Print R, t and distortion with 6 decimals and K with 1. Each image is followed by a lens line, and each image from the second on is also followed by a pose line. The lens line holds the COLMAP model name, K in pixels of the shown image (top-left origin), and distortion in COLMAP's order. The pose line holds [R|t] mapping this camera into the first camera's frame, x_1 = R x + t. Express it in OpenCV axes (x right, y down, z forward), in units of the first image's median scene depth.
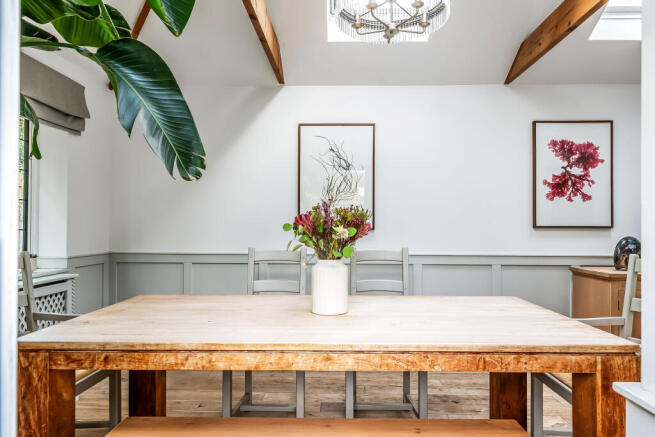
lens RADIAL K [[405.6, 0, 330.0], [0, 405.6, 220.5], [0, 0, 1]] dist [0.003439, 0.001249]
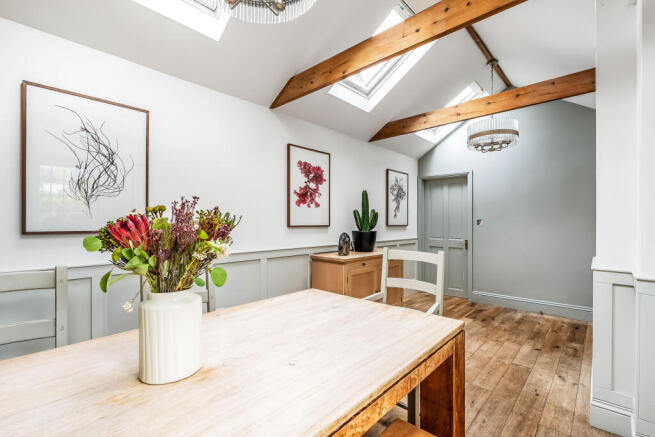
lens RADIAL K [[293.5, 0, 328.9], [0, 293.5, 220.6], [0, 0, 1]] dist [-0.001838, -0.000154]
pose [[0.662102, -0.000463, 0.749413, -0.107171], [-0.008584, 0.999930, 0.008202, -0.011247], [-0.749364, -0.011863, 0.662052, 0.292773]]
